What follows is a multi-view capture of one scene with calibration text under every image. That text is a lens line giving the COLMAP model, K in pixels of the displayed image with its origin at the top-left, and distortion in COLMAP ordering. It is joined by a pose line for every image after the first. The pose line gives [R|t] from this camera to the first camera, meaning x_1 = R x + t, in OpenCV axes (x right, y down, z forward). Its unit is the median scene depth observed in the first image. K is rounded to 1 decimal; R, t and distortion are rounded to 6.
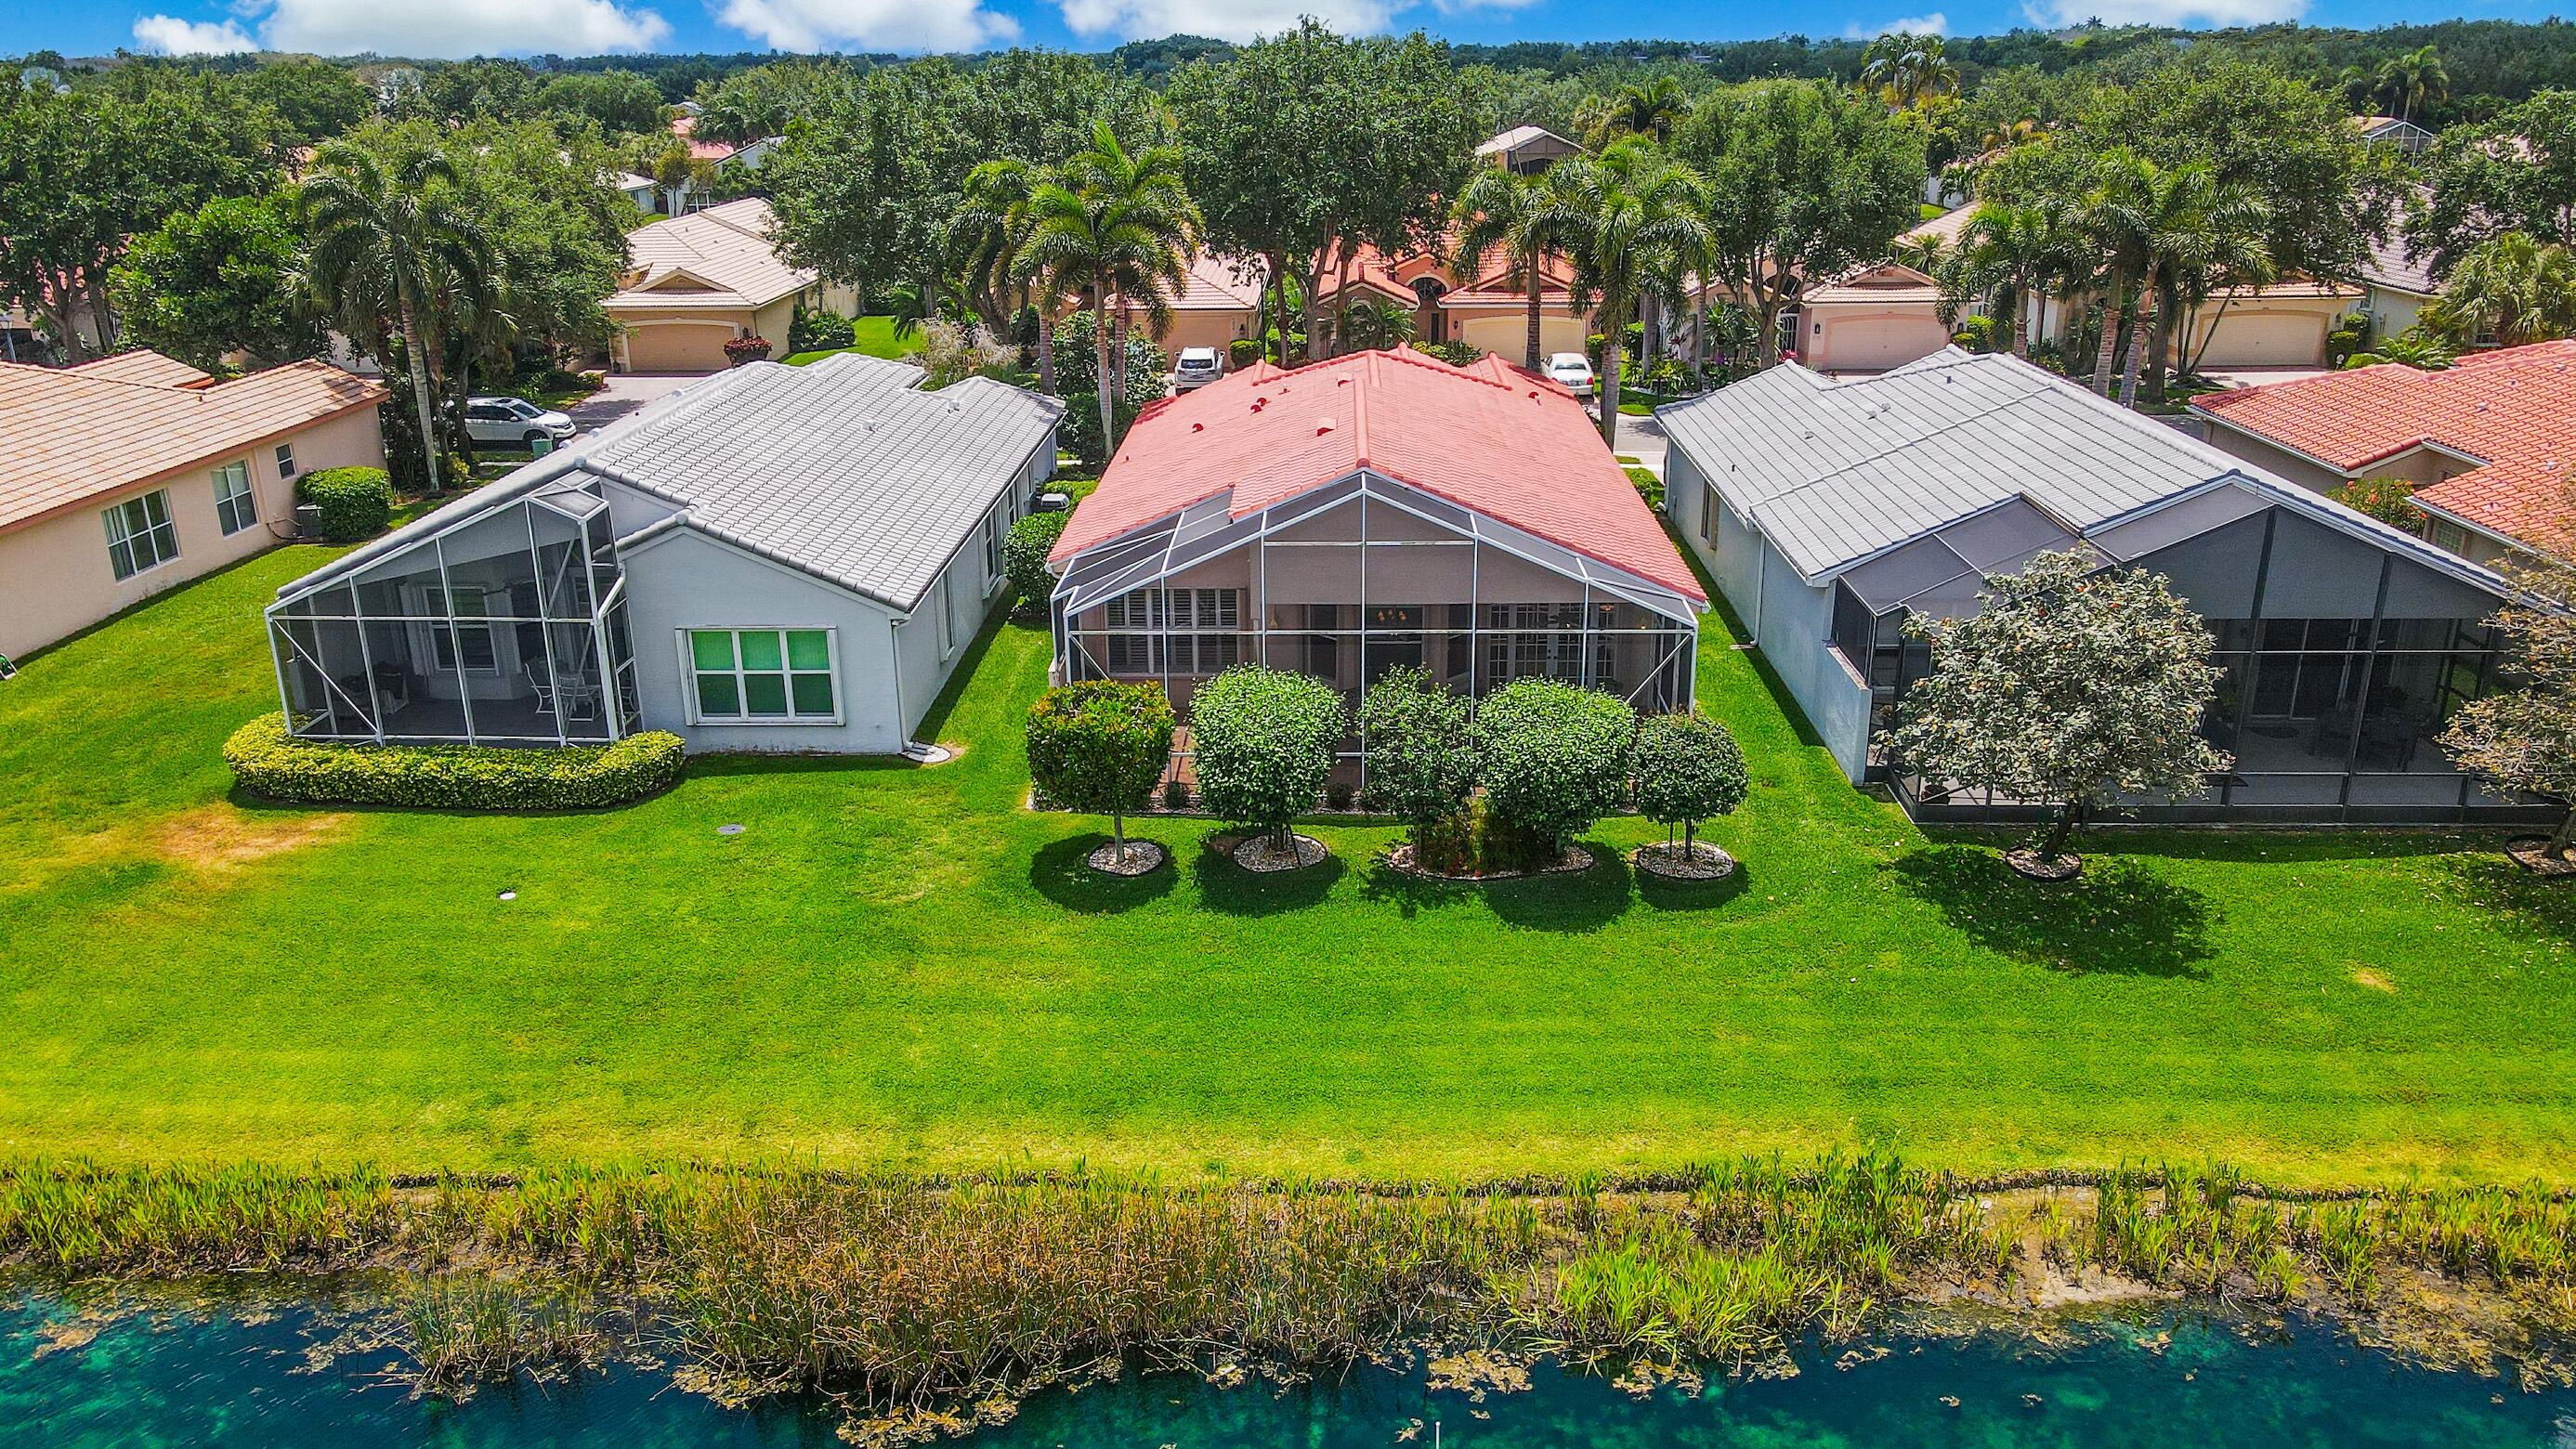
lens RADIAL K [[1897.5, 0, 1289.8], [0, 1897.5, 724.0], [0, 0, 1]] dist [0.033241, -0.001598]
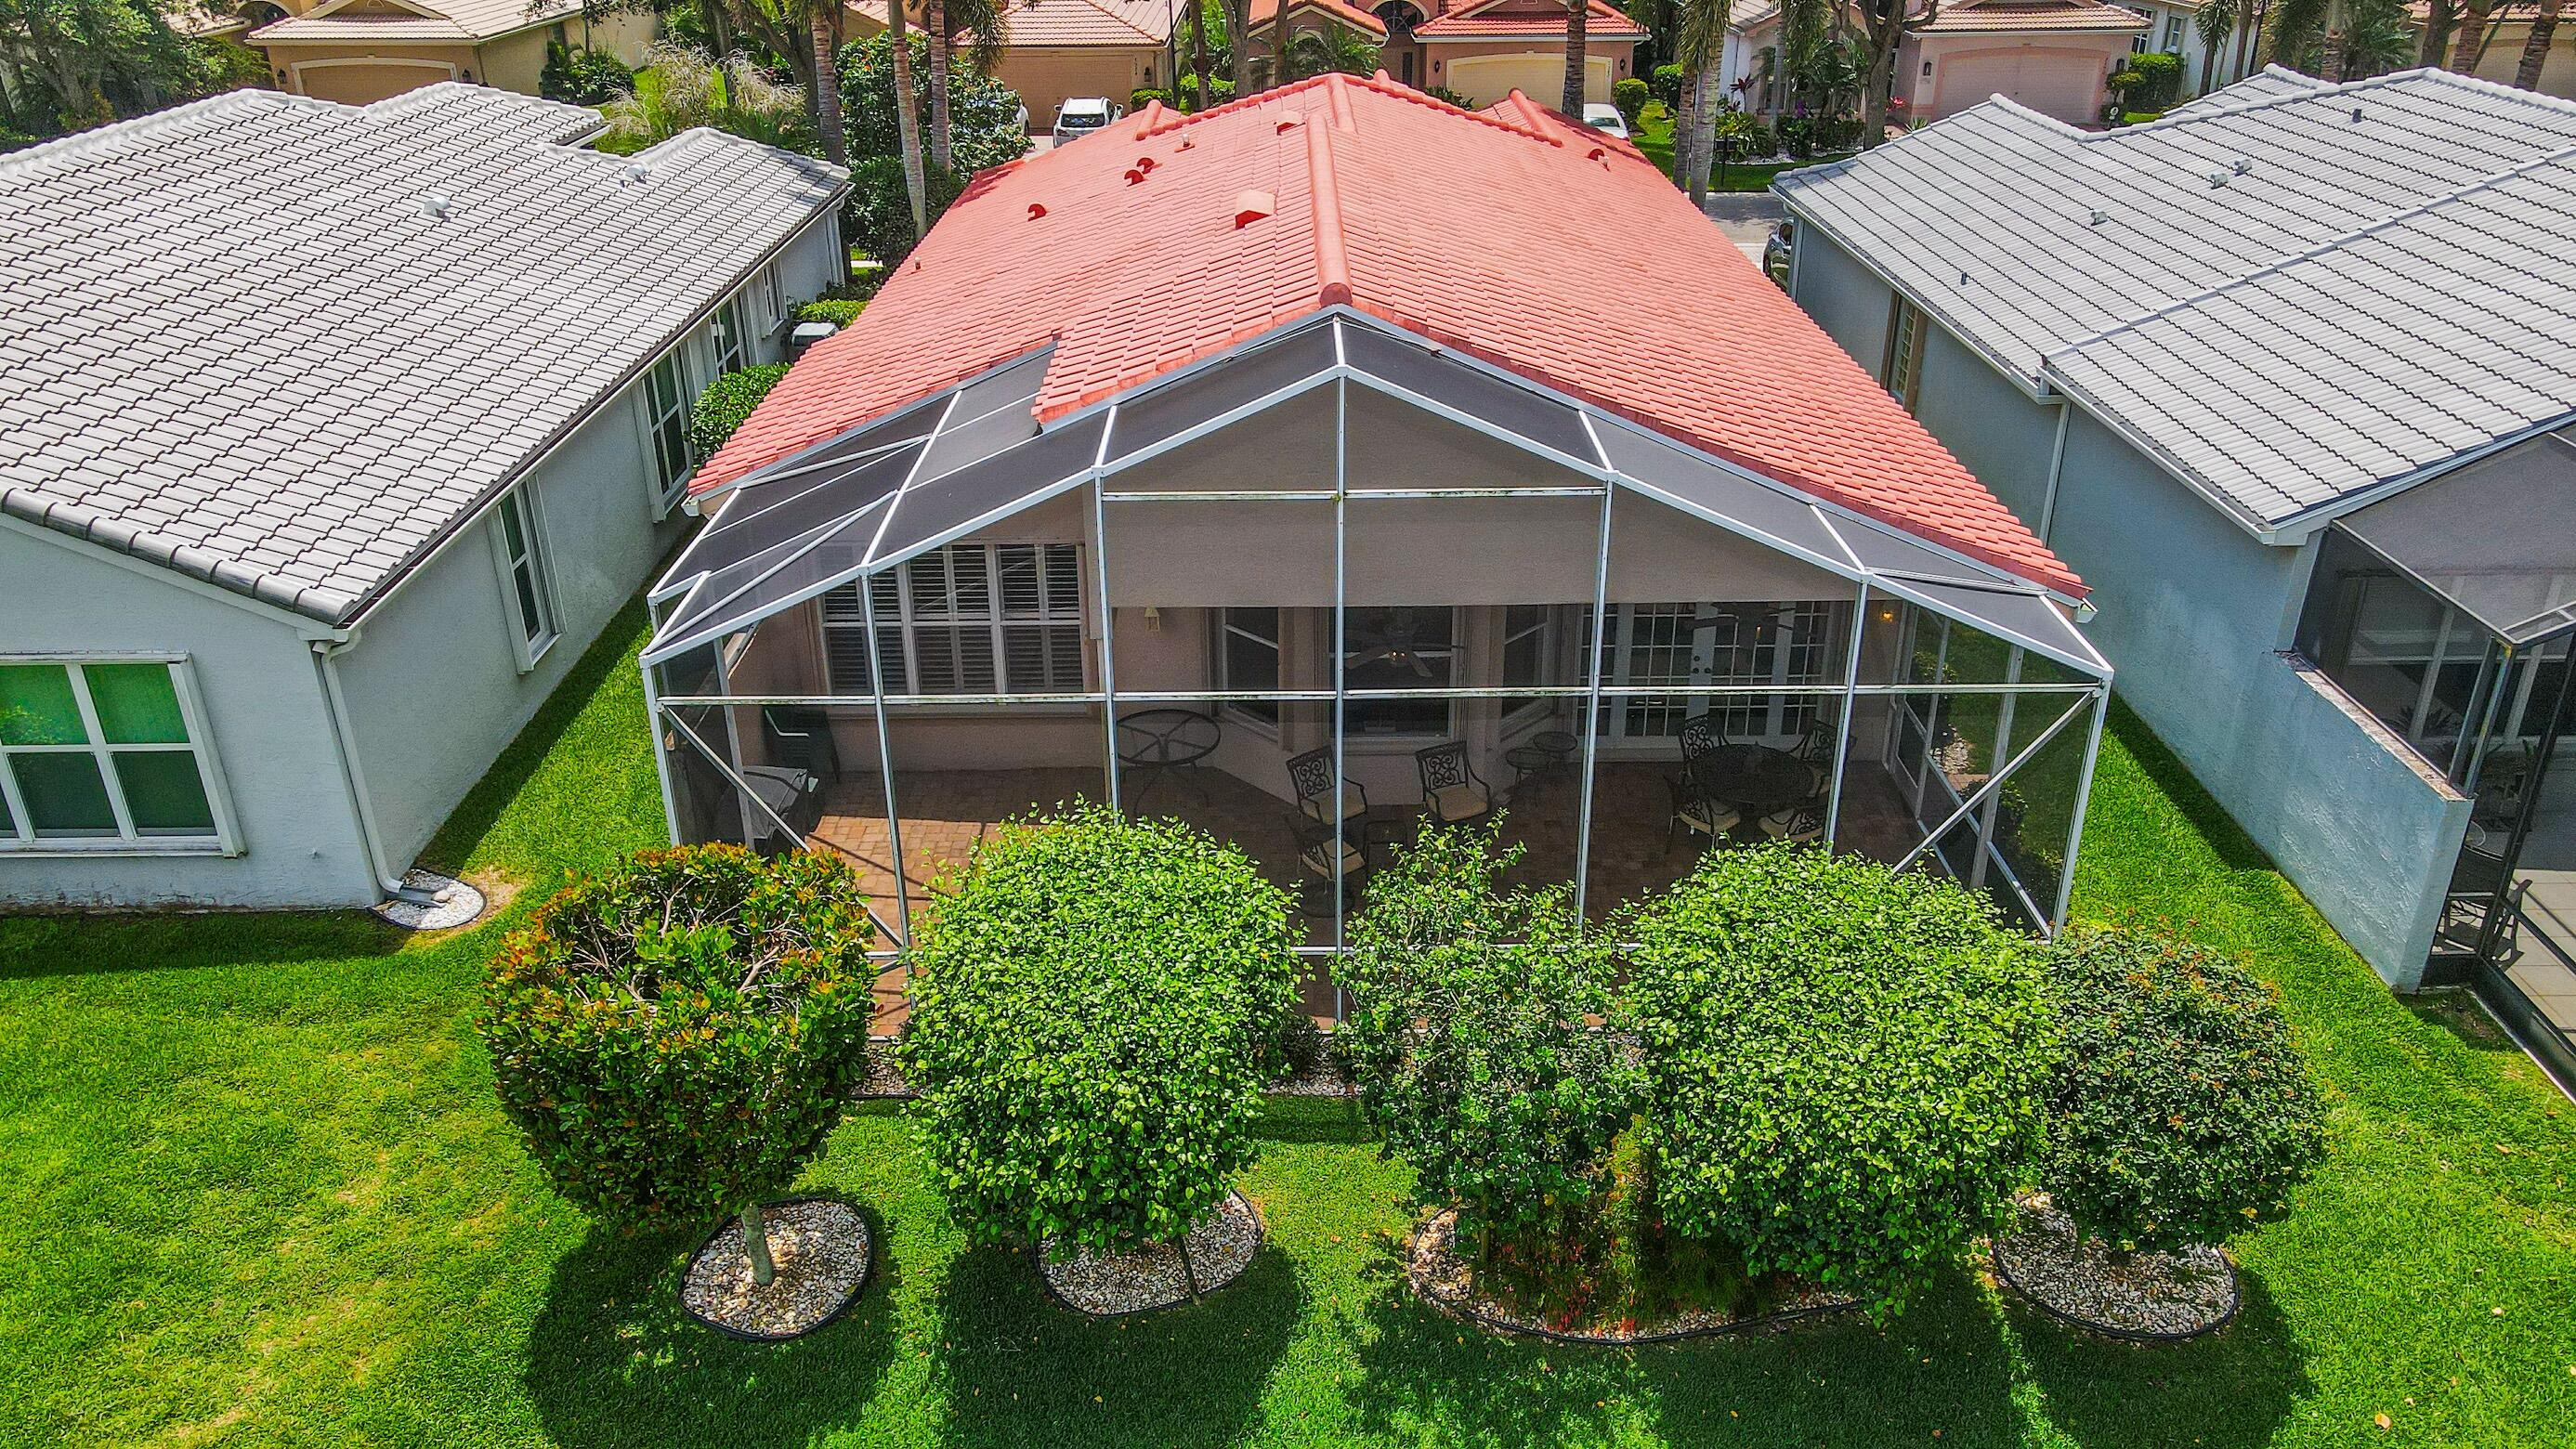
lens RADIAL K [[1897.5, 0, 1289.3], [0, 1897.5, 726.5], [0, 0, 1]] dist [0.033241, -0.001598]
pose [[0.999534, -0.011394, 0.028306, 0.013569], [0.008204, 0.993856, 0.110372, -0.081570], [-0.029390, -0.110089, 0.993487, 0.520377]]
